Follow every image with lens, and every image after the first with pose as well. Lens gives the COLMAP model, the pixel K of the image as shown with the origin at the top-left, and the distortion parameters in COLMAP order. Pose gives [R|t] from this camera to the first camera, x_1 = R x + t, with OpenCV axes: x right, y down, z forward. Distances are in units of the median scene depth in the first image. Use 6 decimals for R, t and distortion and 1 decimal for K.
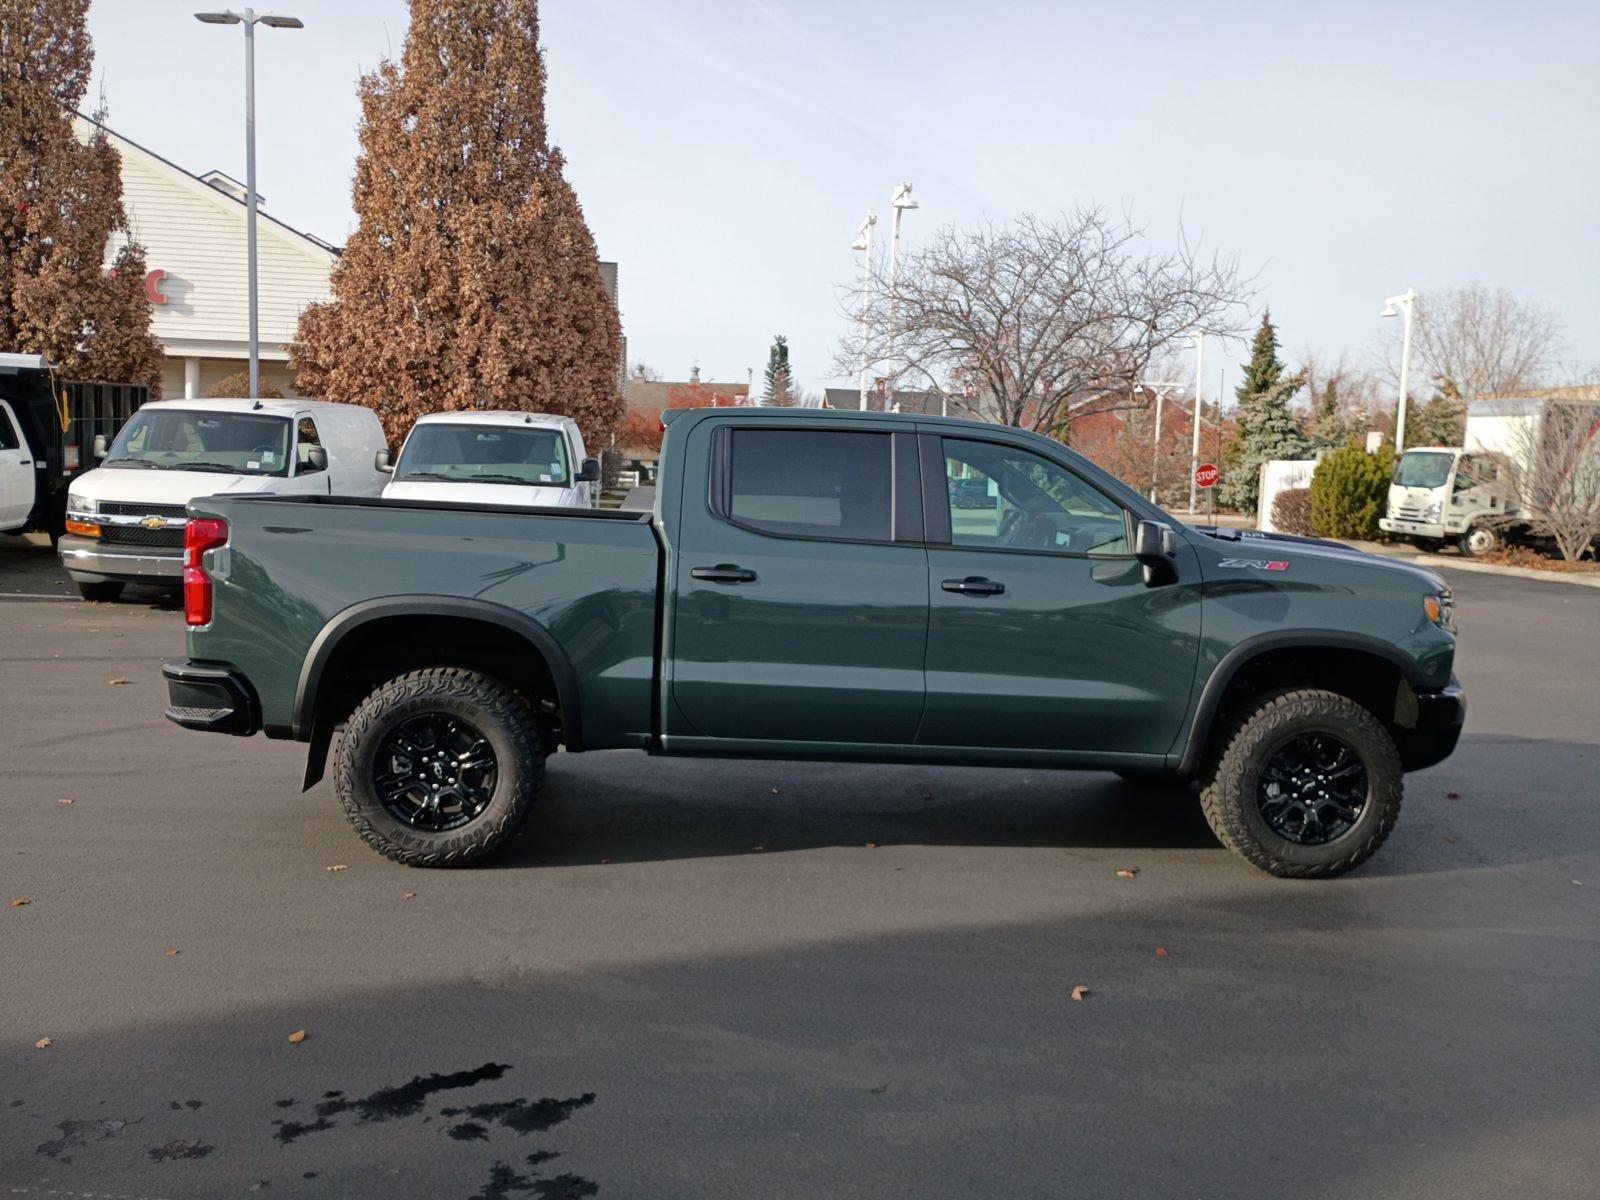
lens RADIAL K [[1309.5, 0, 756.2], [0, 1309.5, 612.0], [0, 0, 1]] dist [0.050117, -0.058965]
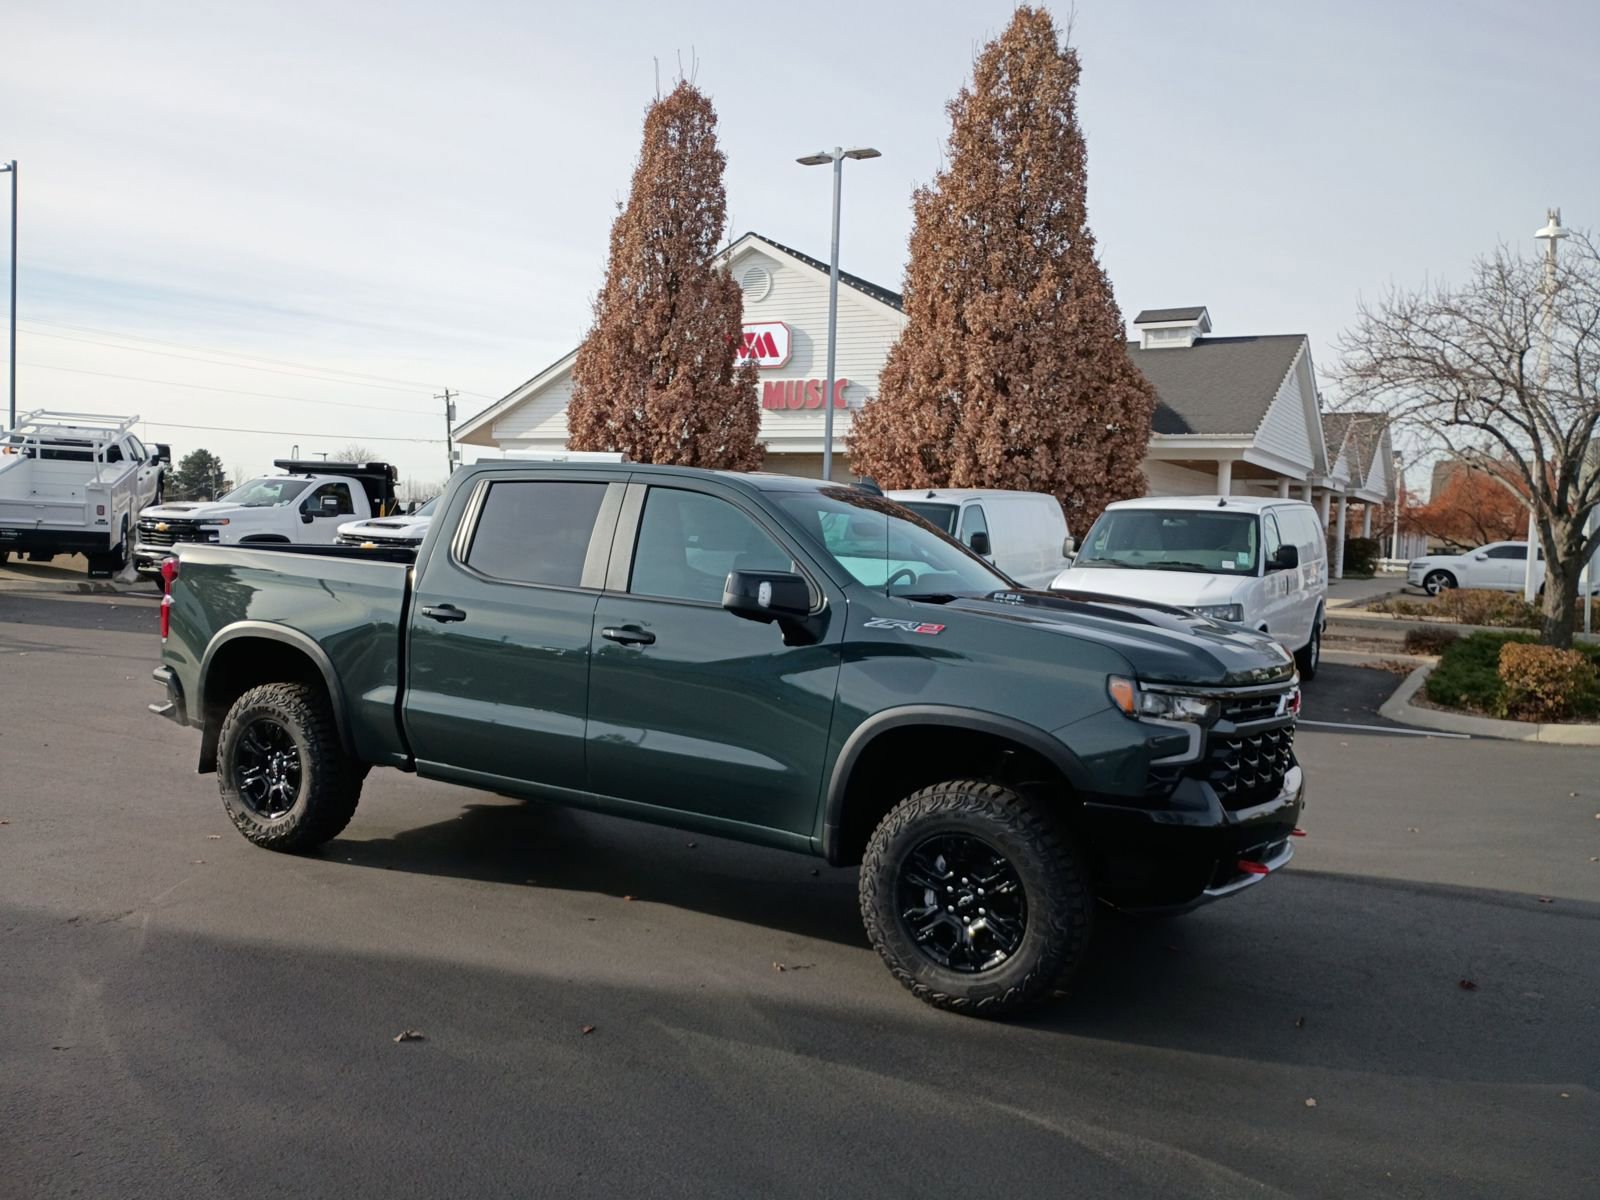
lens RADIAL K [[1309.5, 0, 766.2], [0, 1309.5, 598.7], [0, 0, 1]] dist [0.050117, -0.058965]
pose [[0.815429, 0.026803, -0.578236, 0.251061], [-0.072575, 0.995779, -0.056188, 0.000340], [0.574289, 0.087783, 0.813932, 0.079650]]
